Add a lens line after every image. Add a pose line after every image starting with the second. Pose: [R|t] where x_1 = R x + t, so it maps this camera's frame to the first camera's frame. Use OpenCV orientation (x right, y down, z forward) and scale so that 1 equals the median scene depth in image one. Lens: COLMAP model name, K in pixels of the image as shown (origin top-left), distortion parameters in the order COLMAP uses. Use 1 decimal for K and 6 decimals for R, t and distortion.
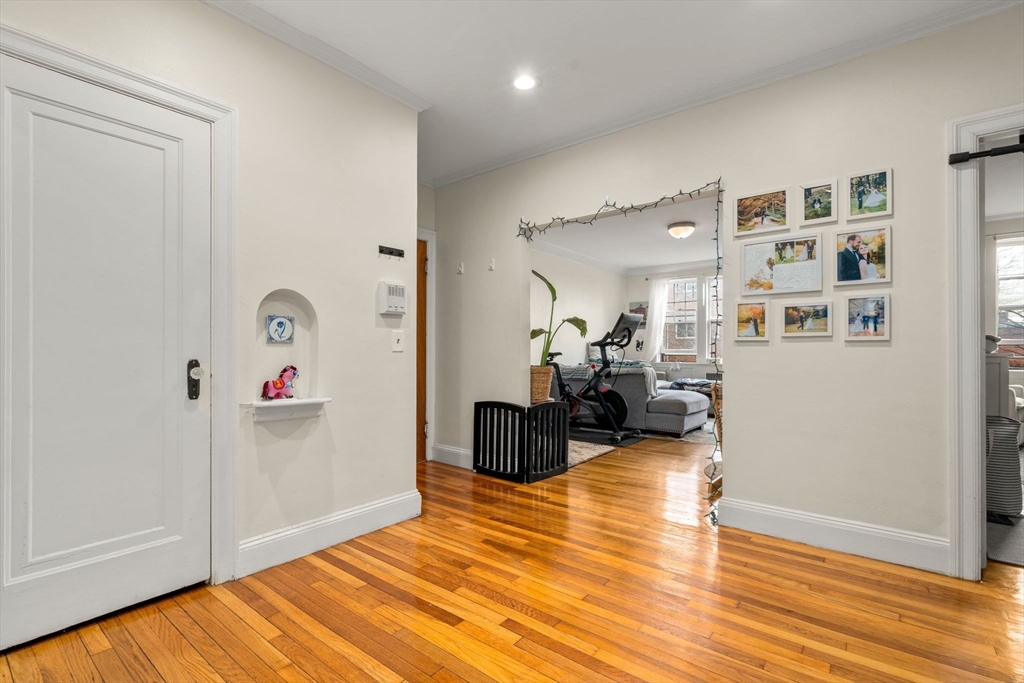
lens RADIAL K [[464.8, 0, 506.6], [0, 464.8, 346.8], [0, 0, 1]] dist [-0.005267, 0.002967]
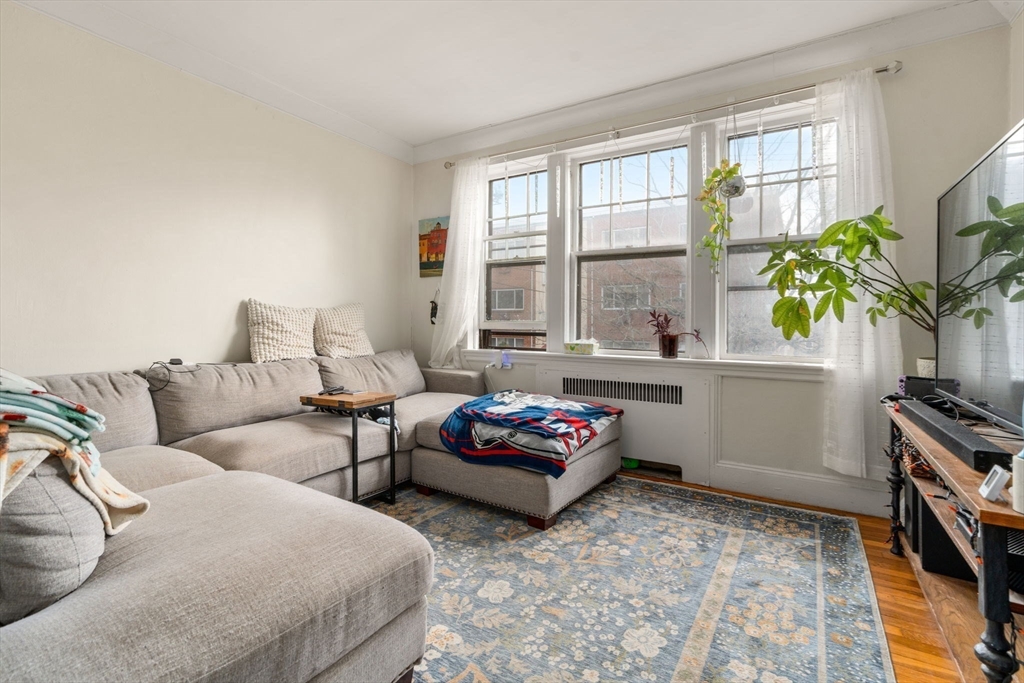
lens RADIAL K [[464.8, 0, 505.3], [0, 464.8, 316.8], [0, 0, 1]] dist [-0.005267, 0.002967]
pose [[0.994866, 0.005875, 0.101028, 1.048716], [-0.005192, 0.999962, -0.007031, 0.015176], [-0.101066, 0.006470, 0.994859, 1.829737]]
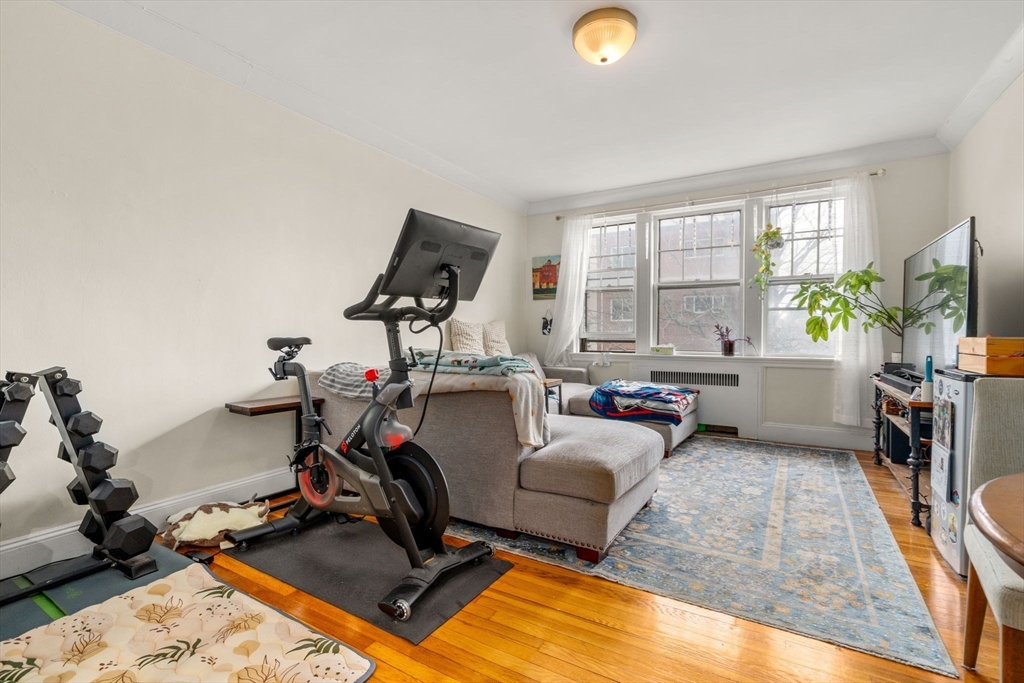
lens RADIAL K [[464.8, 0, 501.4], [0, 464.8, 341.7], [0, 0, 1]] dist [-0.005267, 0.002967]
pose [[0.993424, -0.003473, 0.114437, 0.521887], [0.000999, 0.999765, 0.021672, 0.016477], [-0.114485, -0.021415, 0.993194, 1.312915]]
